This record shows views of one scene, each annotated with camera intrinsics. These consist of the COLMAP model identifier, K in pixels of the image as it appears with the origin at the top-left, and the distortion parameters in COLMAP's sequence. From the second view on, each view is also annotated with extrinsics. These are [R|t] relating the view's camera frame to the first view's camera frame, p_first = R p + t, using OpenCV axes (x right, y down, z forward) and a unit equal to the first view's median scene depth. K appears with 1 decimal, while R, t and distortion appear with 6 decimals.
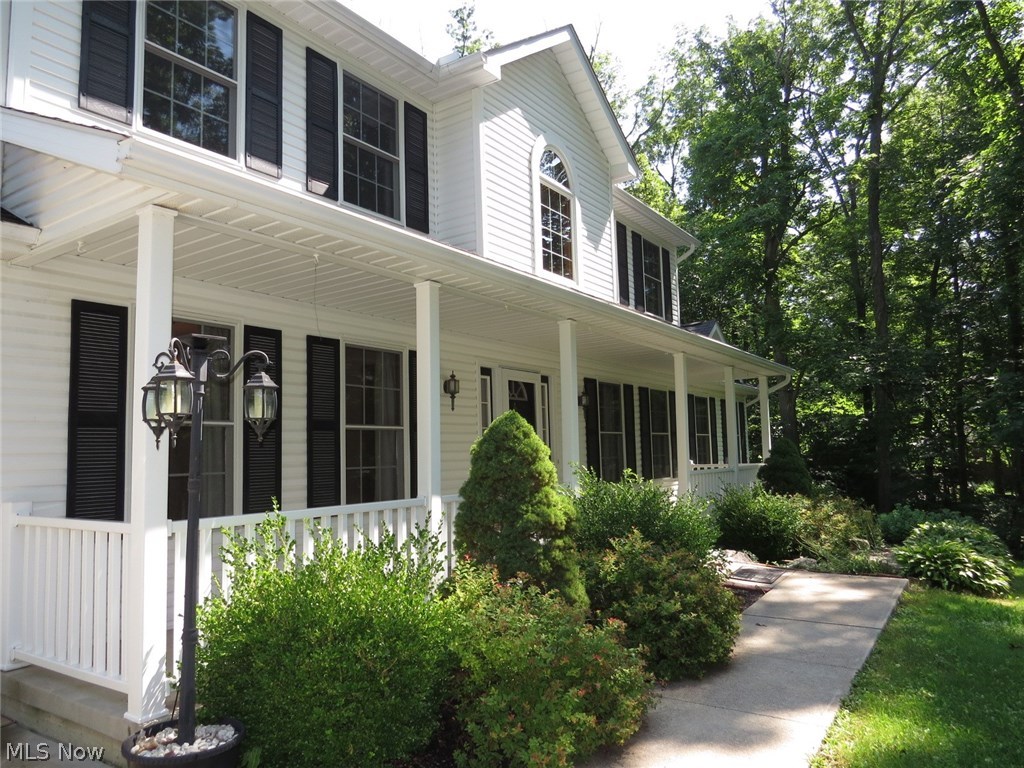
lens RADIAL K [[730.4, 0, 512.0], [0, 730.4, 384.0], [0, 0, 1]] dist [-0.006411, -0.002089]
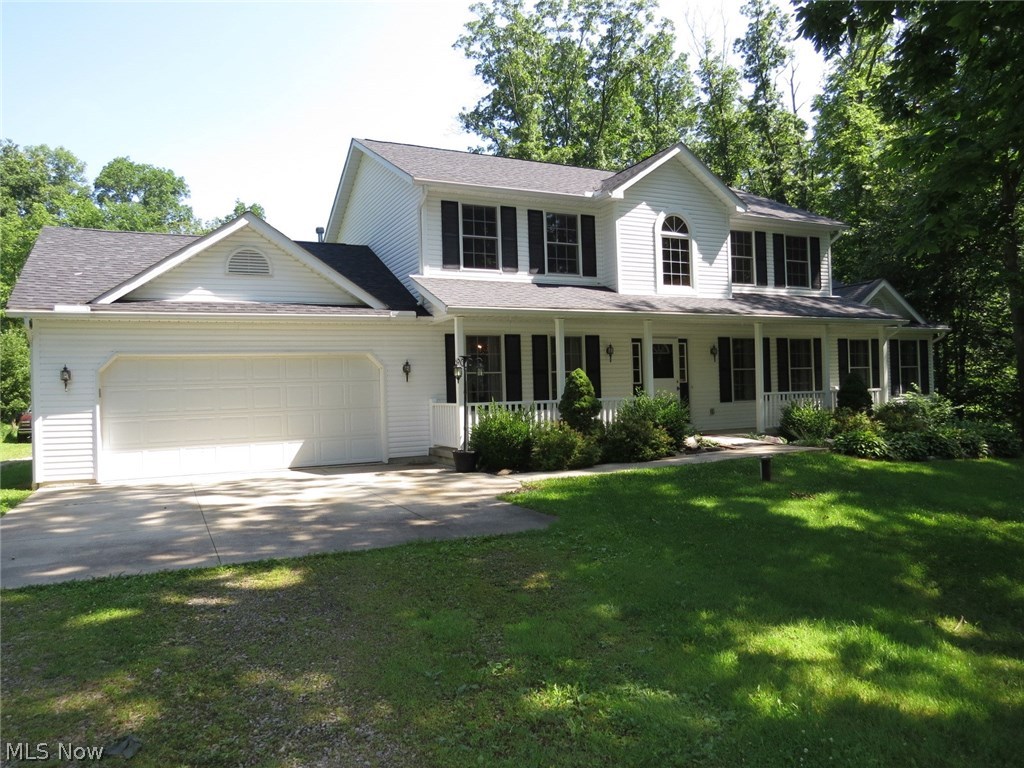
lens RADIAL K [[730.4, 0, 512.0], [0, 730.4, 384.0], [0, 0, 1]] dist [-0.006411, -0.002089]
pose [[0.865016, -0.001705, -0.501741, 0.707862], [0.053045, 0.994701, 0.088071, -0.098675], [0.498932, -0.102797, 0.860523, -0.913323]]
